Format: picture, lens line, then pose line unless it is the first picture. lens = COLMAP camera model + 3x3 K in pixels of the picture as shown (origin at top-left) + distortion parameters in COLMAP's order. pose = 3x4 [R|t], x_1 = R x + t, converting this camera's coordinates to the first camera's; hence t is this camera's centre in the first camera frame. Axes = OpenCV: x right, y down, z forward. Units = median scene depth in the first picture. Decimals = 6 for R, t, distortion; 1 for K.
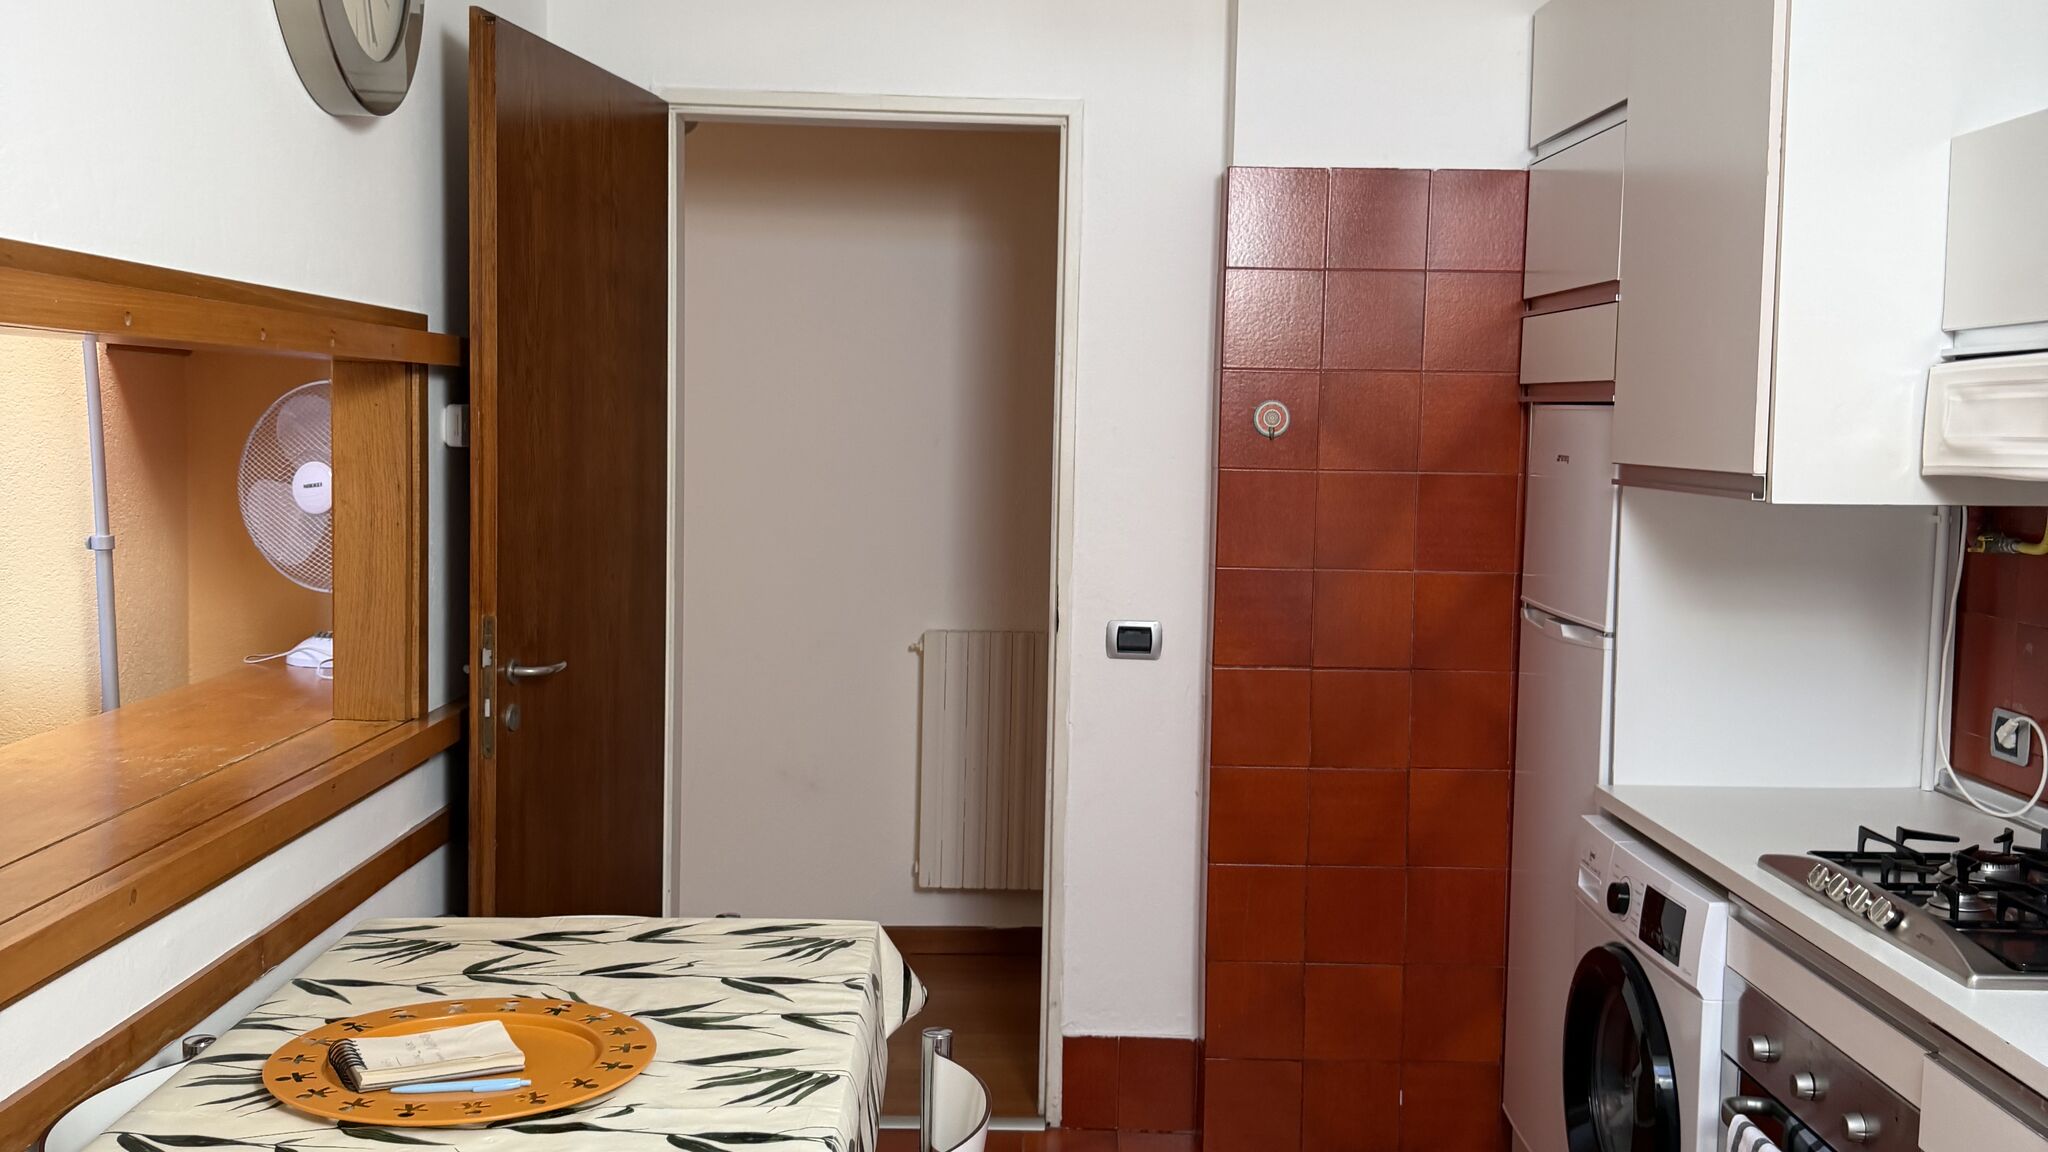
lens RADIAL K [[1906.4, 0, 1033.2], [0, 1906.4, 563.0], [0, 0, 1]] dist [0.107642, -0.173428]
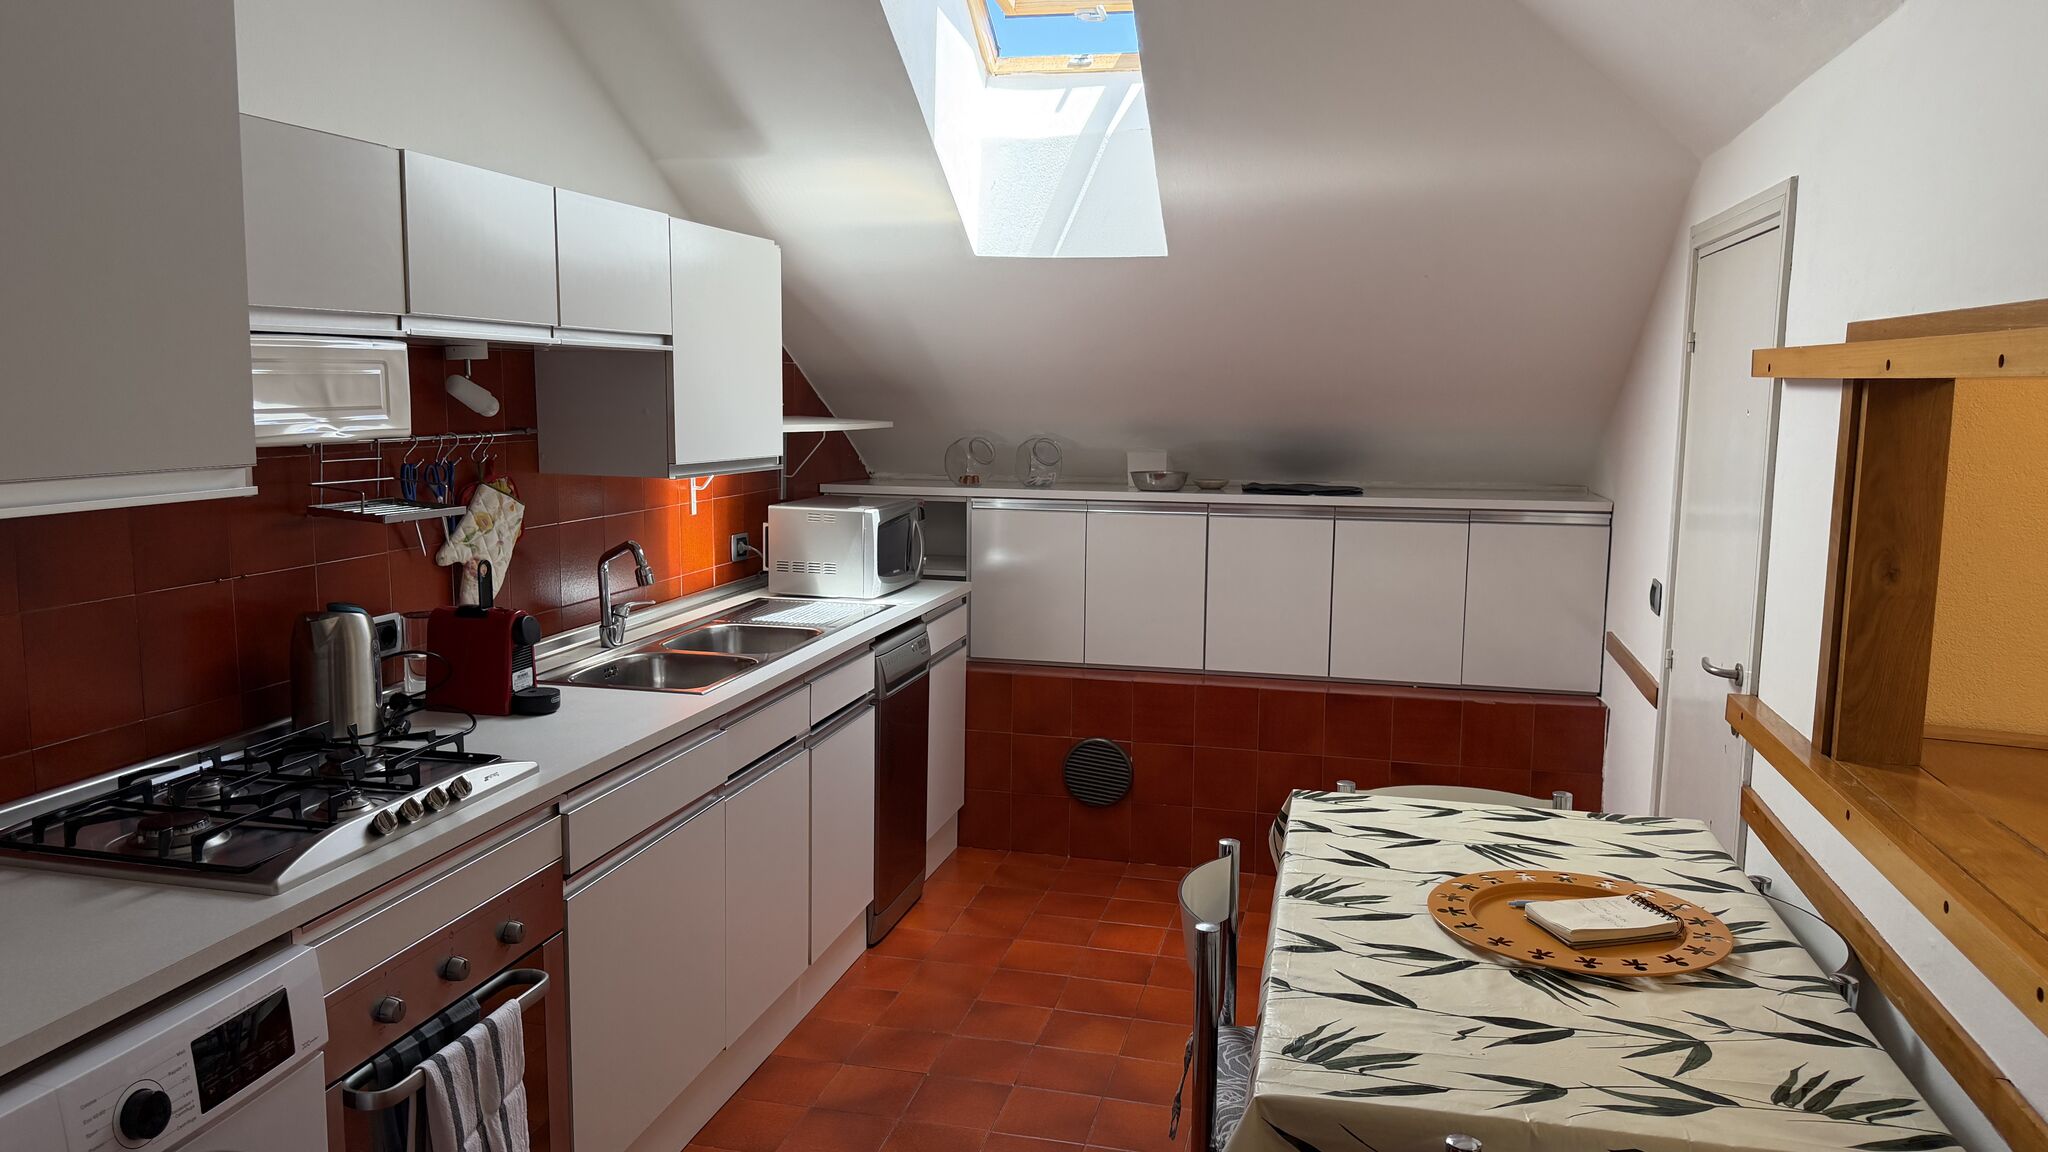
lens RADIAL K [[1463.9, 0, 1024.0], [0, 1463.9, 576.0], [0, 0, 1]] dist [-0.001156, -0.000814]
pose [[-0.970490, -0.054316, 0.234944, -0.129170], [-0.002816, 0.976788, 0.214188, -0.157015], [-0.241124, 0.207206, -0.948117, 1.690164]]
